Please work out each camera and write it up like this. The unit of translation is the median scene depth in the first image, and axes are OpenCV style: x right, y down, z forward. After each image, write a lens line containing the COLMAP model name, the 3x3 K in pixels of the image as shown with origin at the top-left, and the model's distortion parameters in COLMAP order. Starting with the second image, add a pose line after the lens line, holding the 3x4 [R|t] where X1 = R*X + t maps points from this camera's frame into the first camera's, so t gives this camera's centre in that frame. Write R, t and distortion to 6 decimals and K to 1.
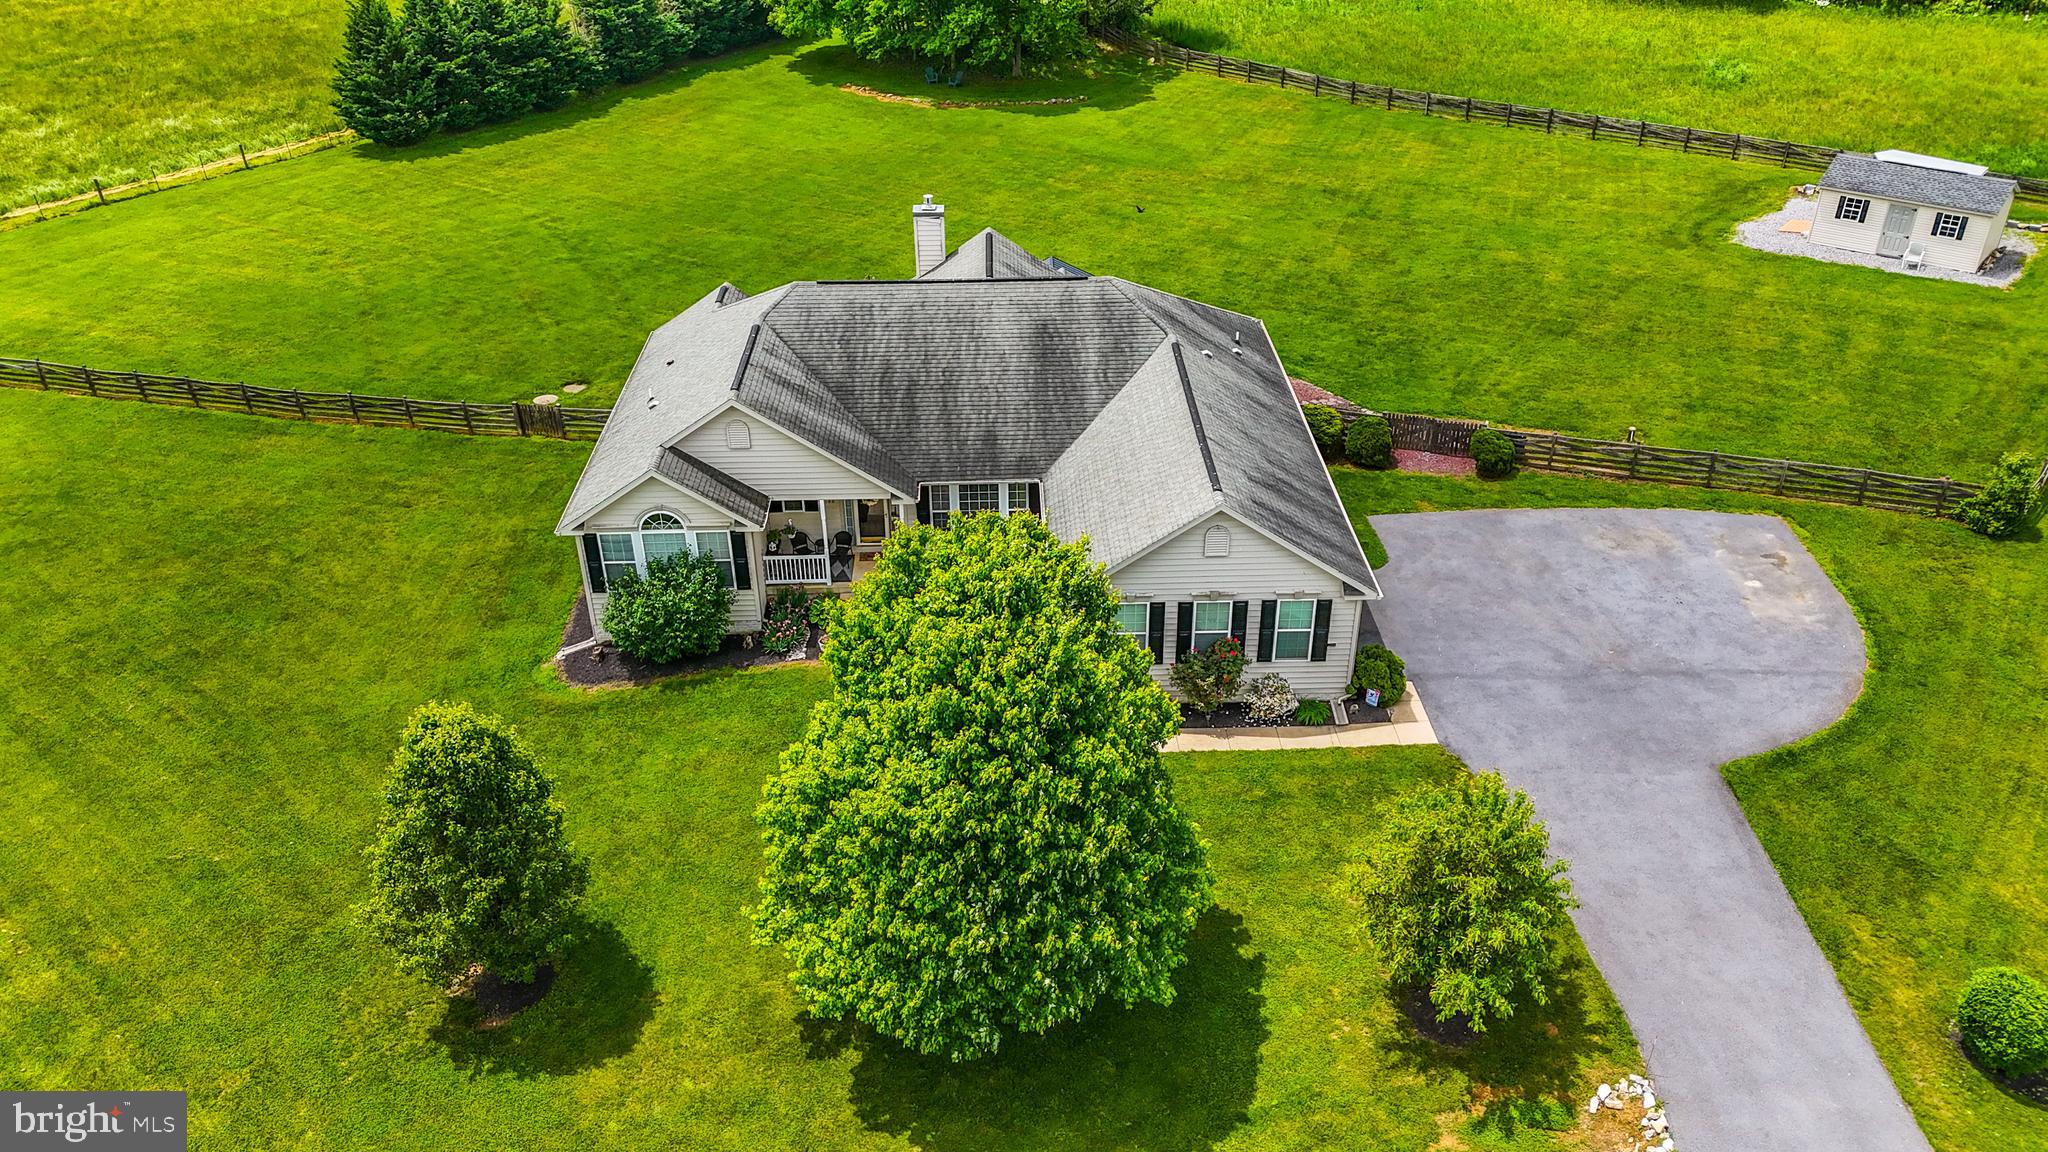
lens RADIAL K [[1511.2, 0, 1022.2], [0, 1511.2, 573.6], [0, 0, 1]] dist [0.076118, -0.070099]
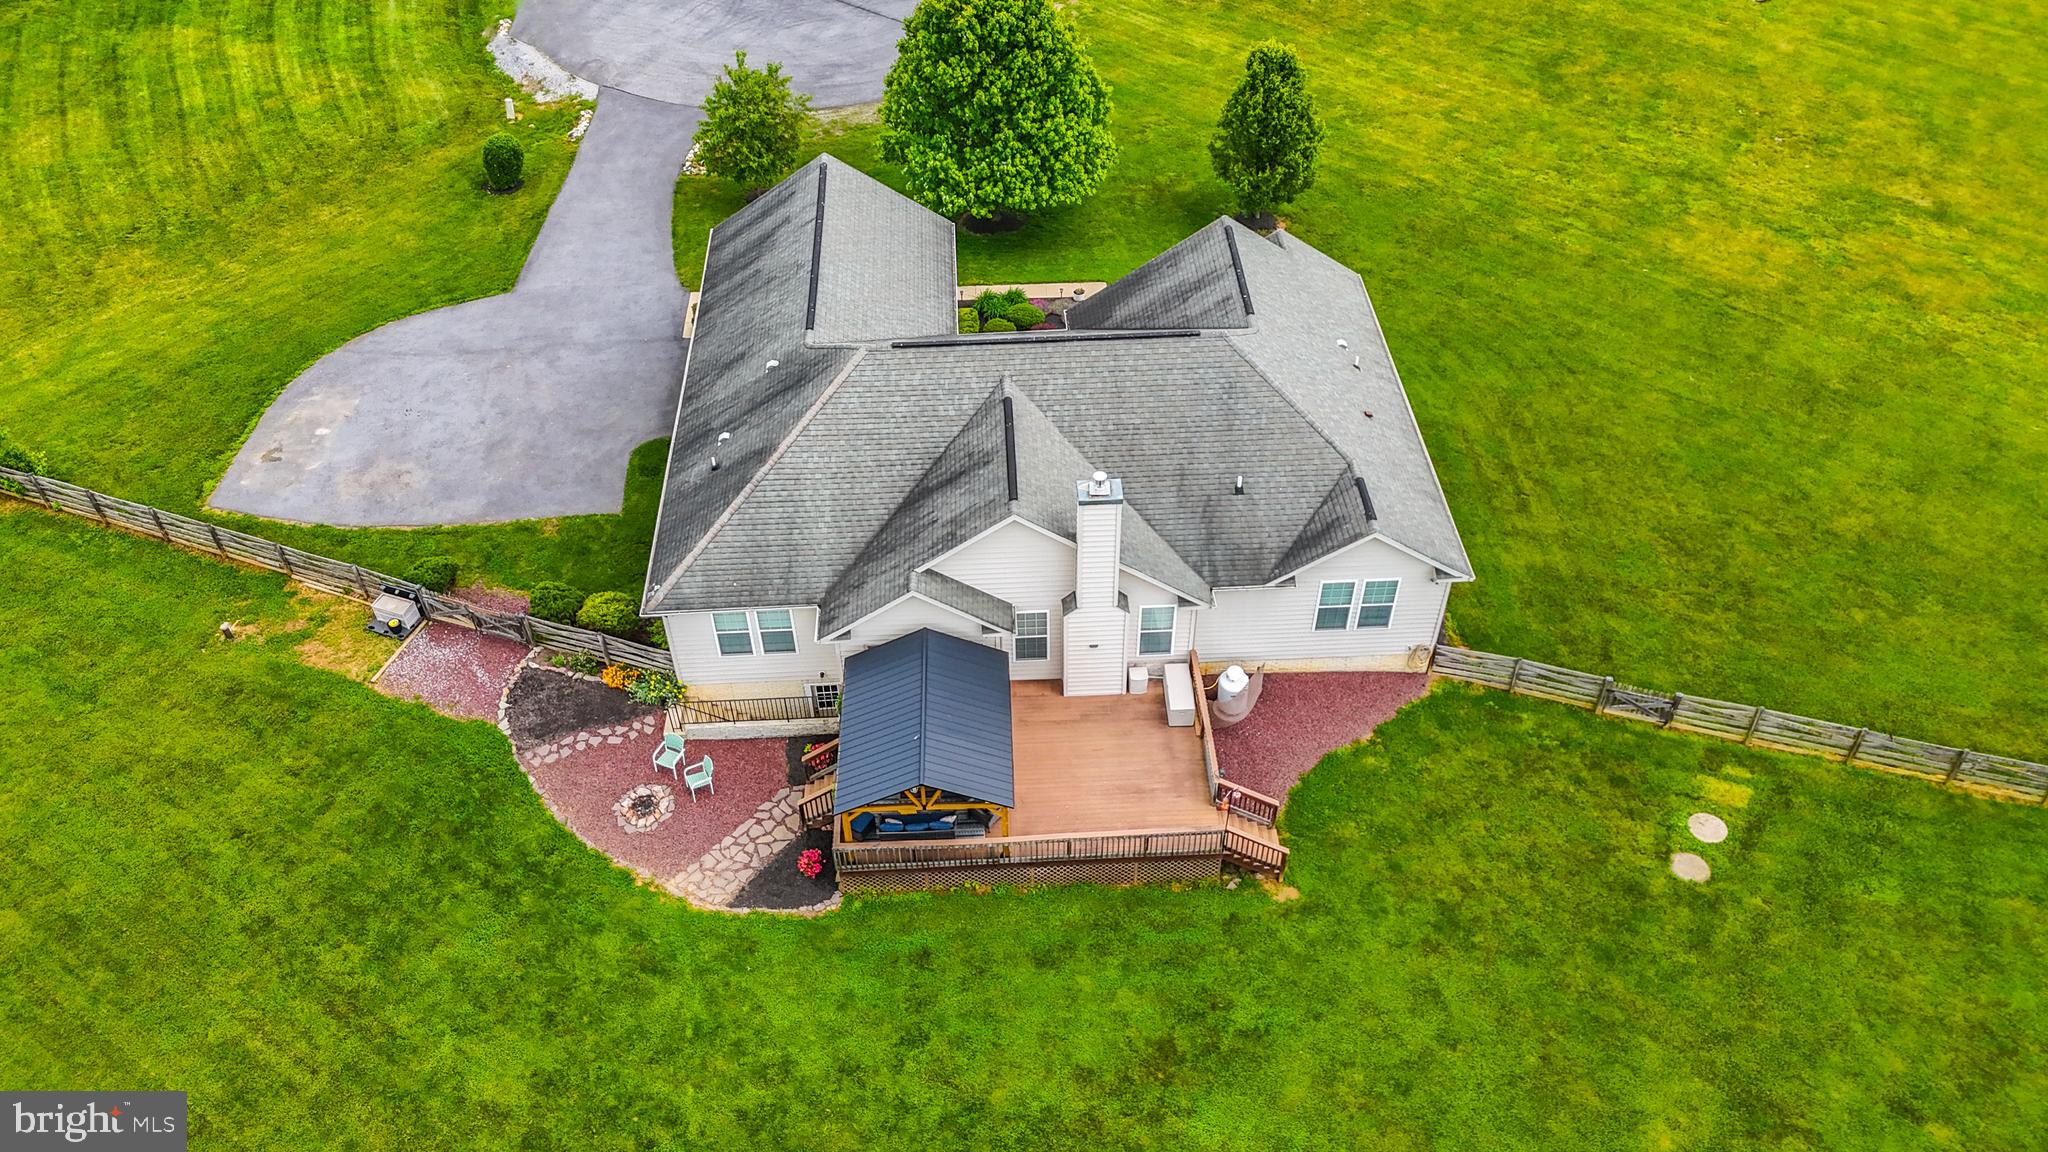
lens RADIAL K [[1489.3, 0, 1024.0], [0, 1489.3, 576.0], [0, 0, 1]] dist [0.166940, -0.419608]
pose [[-0.999681, 0.025255, 0.001015, -0.030722], [0.007475, 0.257026, 0.966376, -0.998771], [0.024145, 0.966074, -0.257132, 1.360470]]
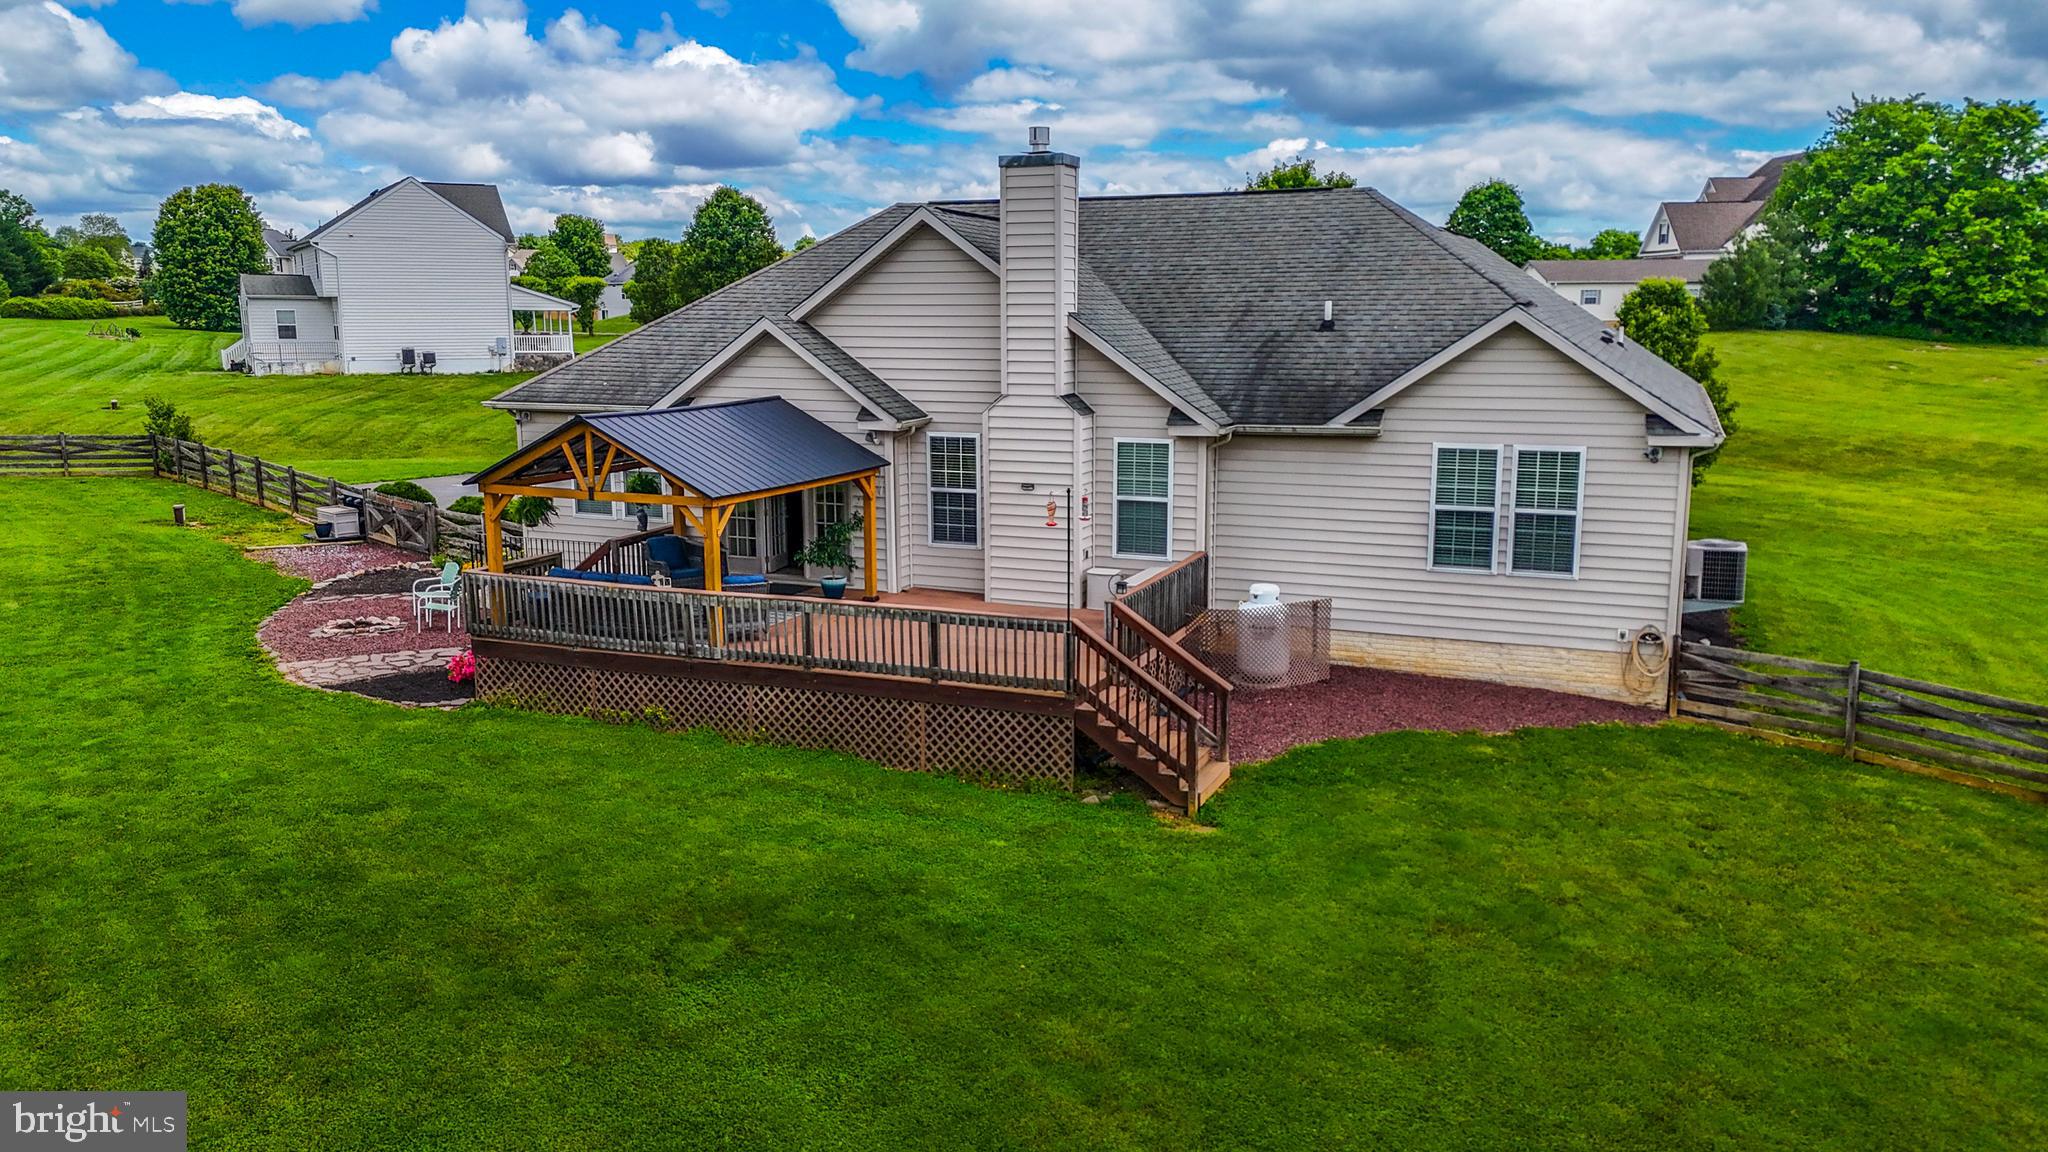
lens RADIAL K [[1501.8, 0, 1021.9], [0, 1501.8, 572.0], [0, 0, 1]] dist [0.079885, -0.076066]
pose [[-0.910193, -0.060986, 0.409669, -0.279285], [0.223019, 0.761307, 0.608830, -0.472218], [-0.349014, 0.645517, -0.679336, 1.554273]]
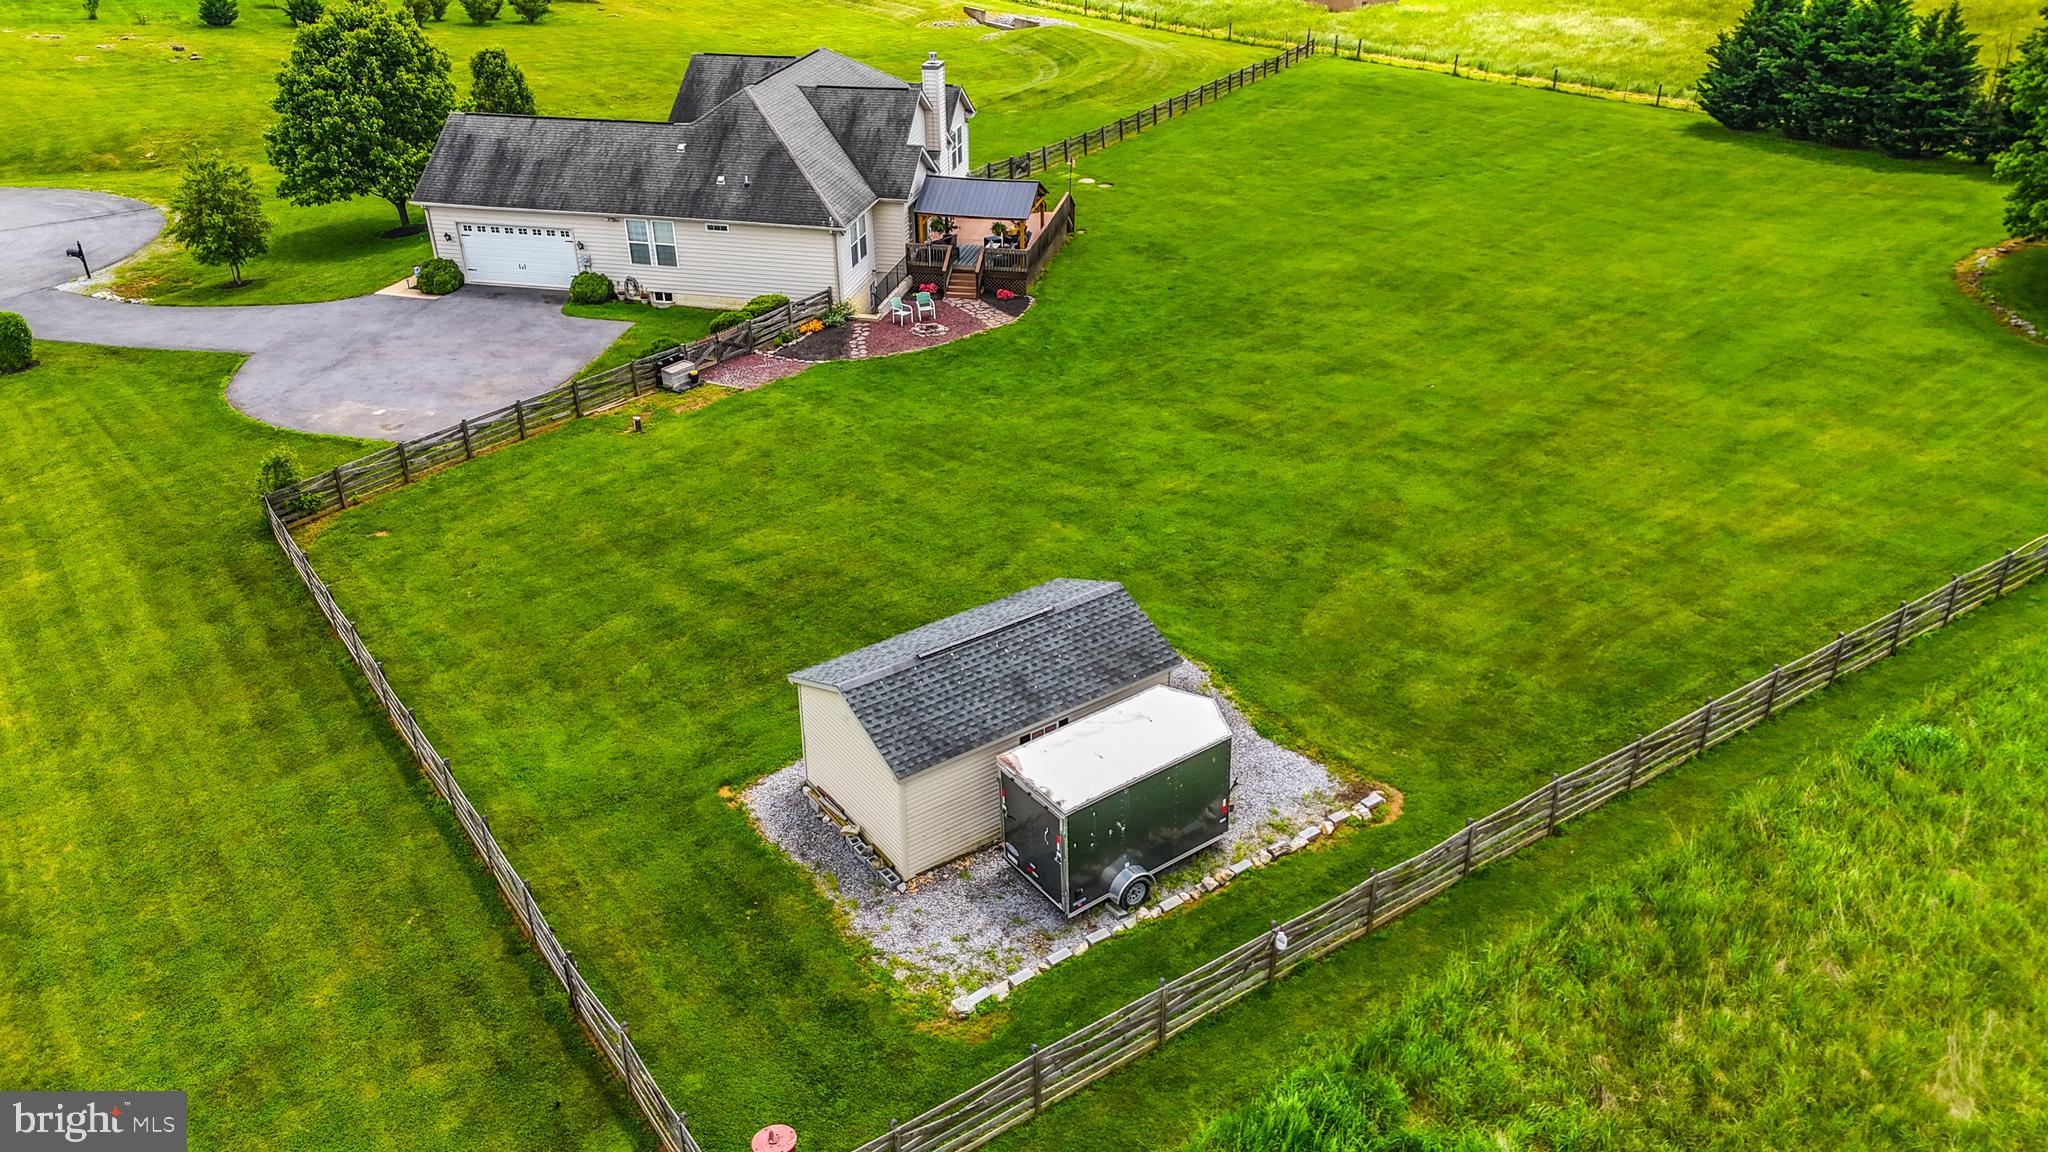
lens RADIAL K [[1501.8, 0, 1021.9], [0, 1501.8, 572.0], [0, 0, 1]] dist [0.079885, -0.076066]
pose [[-0.246775, 0.473187, -0.845693, 1.348541], [-0.491414, 0.691052, 0.530057, -0.737911], [0.835233, 0.546390, 0.061996, 1.365360]]
